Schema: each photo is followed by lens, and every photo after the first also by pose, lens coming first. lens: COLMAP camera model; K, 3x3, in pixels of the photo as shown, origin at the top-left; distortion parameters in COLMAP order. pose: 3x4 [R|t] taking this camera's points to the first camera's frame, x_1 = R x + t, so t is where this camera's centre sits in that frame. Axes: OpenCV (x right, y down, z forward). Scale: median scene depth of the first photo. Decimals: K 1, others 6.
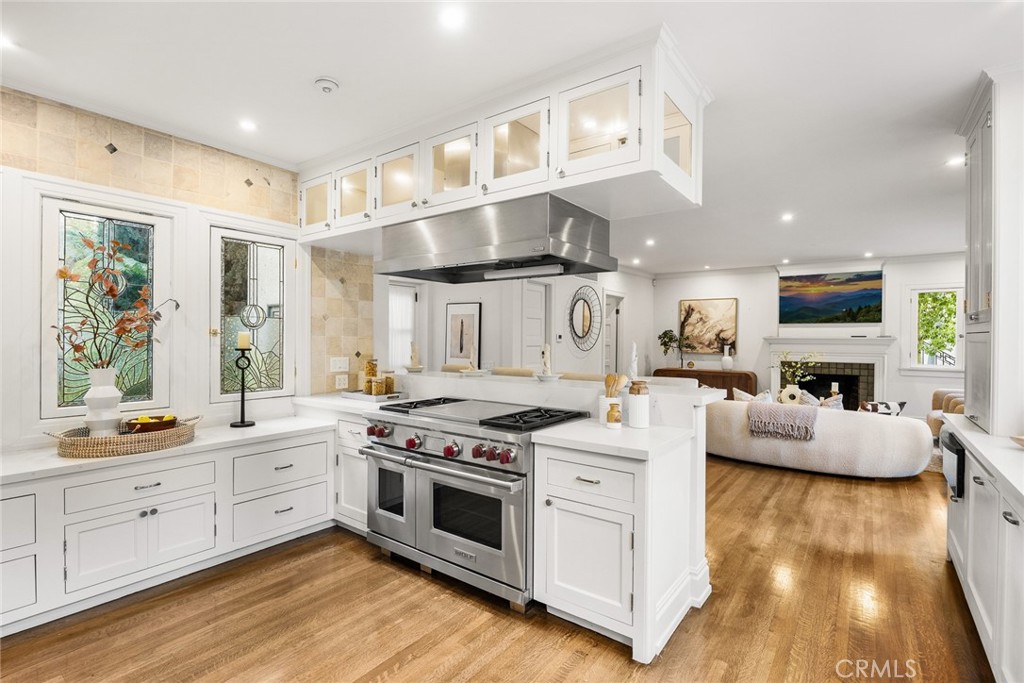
lens RADIAL K [[481.7, 0, 508.0], [0, 481.7, 338.8], [0, 0, 1]] dist [-0.016375, 0.001072]
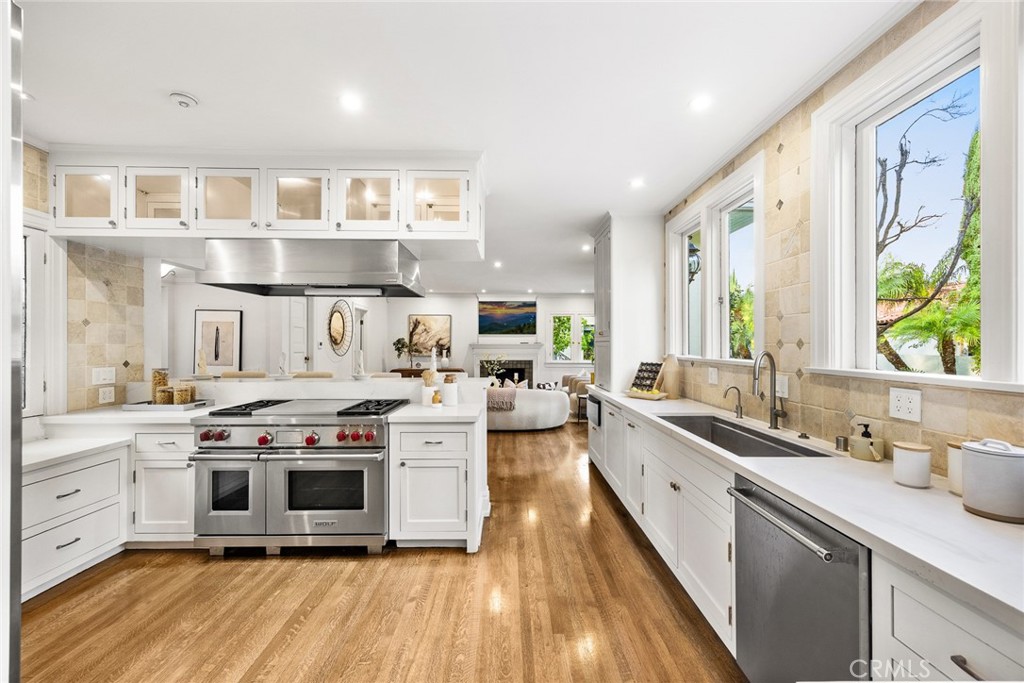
lens RADIAL K [[420.2, 0, 512.0], [0, 420.2, 341.5], [0, 0, 1]] dist [0.000831, 0.000200]
pose [[0.788262, 0.000237, 0.615340, -0.290733], [0.004862, 0.999966, -0.006614, -0.002465], [-0.615320, 0.008205, 0.788234, -0.105877]]
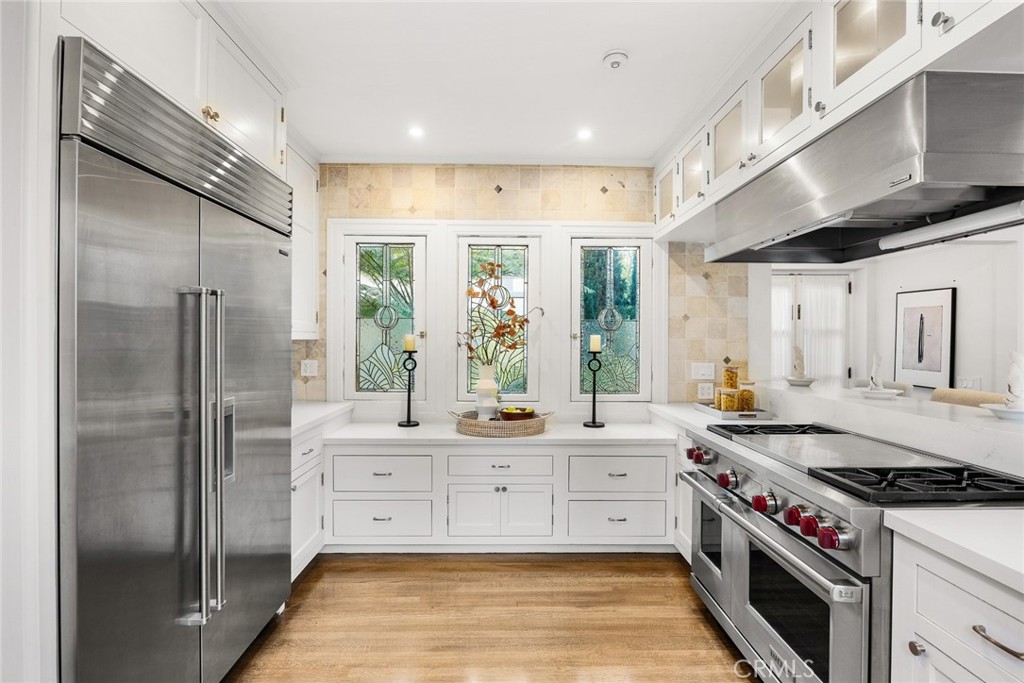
lens RADIAL K [[481.7, 0, 508.0], [0, 481.7, 338.8], [0, 0, 1]] dist [-0.016375, 0.001072]
pose [[0.611274, -0.004221, -0.791407, 0.159002], [-0.001700, 0.999976, -0.006646, 0.000596], [0.791417, 0.005408, 0.611253, 0.224264]]
